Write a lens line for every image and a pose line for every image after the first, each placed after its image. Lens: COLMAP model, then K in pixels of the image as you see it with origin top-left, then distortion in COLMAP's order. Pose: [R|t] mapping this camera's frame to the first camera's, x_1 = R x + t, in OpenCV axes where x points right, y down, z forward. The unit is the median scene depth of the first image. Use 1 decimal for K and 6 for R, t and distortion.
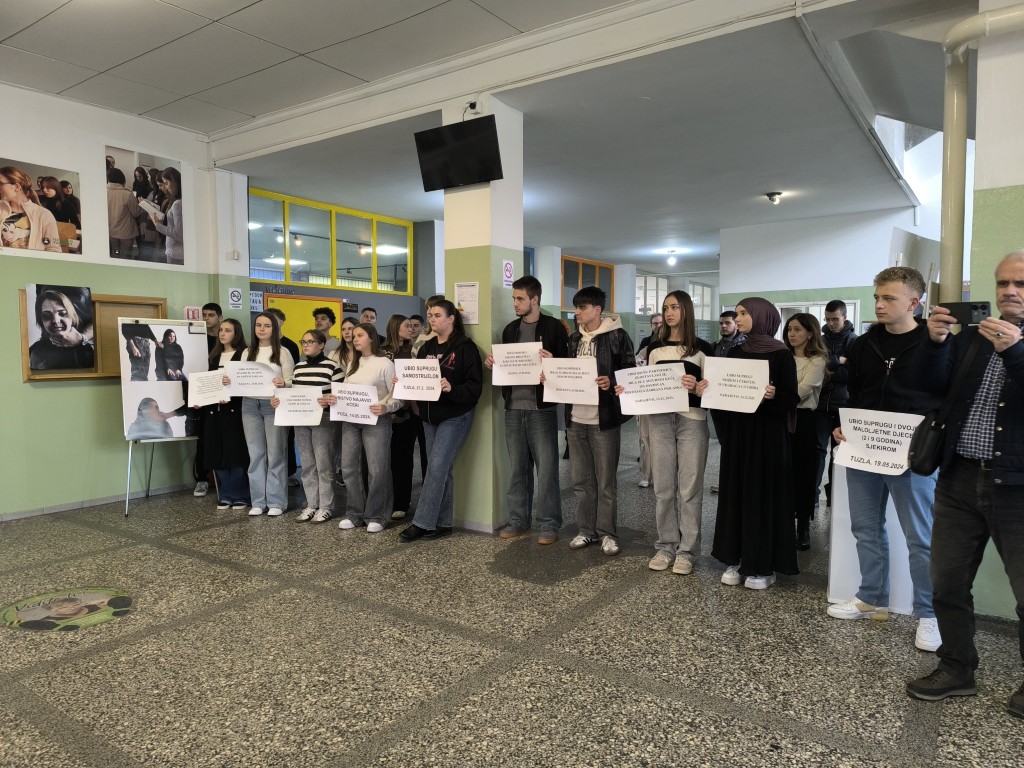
lens RADIAL K [[701.9, 0, 513.4], [0, 701.9, 388.8], [0, 0, 1]] dist [0.063162, -0.059742]
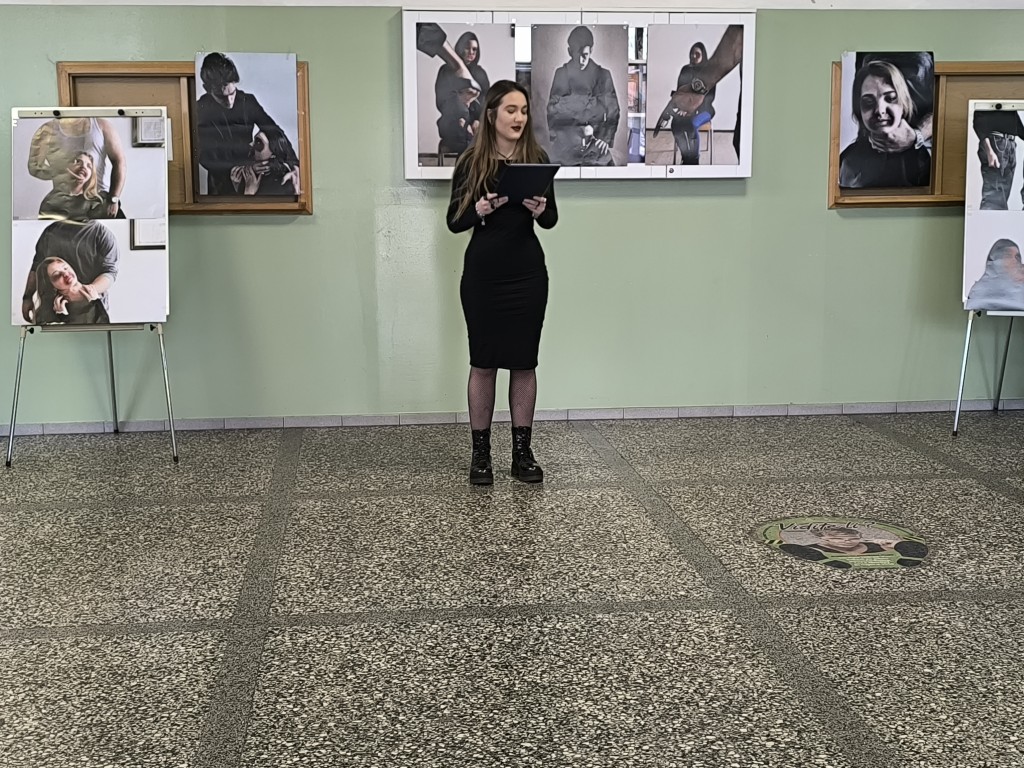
lens RADIAL K [[1392.3, 0, 506.1], [0, 1392.3, 388.0], [0, 0, 1]] dist [0.154672, -0.480964]
pose [[0.657760, 0.114399, -0.744489, 0.099215], [-0.035890, 0.992037, 0.120728, 0.009991], [0.752372, -0.052691, 0.656628, -0.076006]]
